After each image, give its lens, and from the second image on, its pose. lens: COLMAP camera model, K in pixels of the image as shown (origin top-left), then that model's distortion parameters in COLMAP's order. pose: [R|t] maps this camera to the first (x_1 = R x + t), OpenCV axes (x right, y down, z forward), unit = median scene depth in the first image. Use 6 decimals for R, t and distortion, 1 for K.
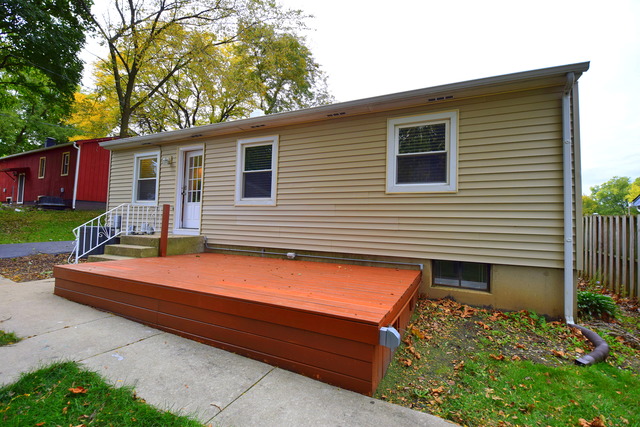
lens RADIAL K [[280.5, 0, 323.8], [0, 280.5, 214.1], [0, 0, 1]] dist [0.001172, -0.001783]
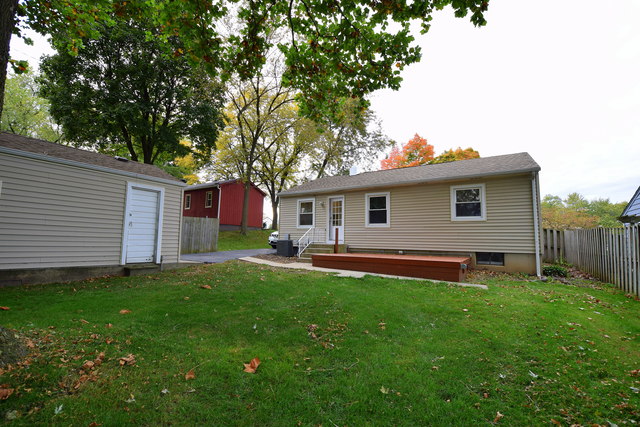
lens RADIAL K [[280.5, 0, 318.5], [0, 280.5, 213.0], [0, 0, 1]] dist [0.001172, -0.001783]
pose [[0.989661, -0.026648, -0.140929, -0.487995], [0.018552, 0.998118, -0.058451, -0.032647], [0.142221, 0.055232, 0.988293, -1.292776]]
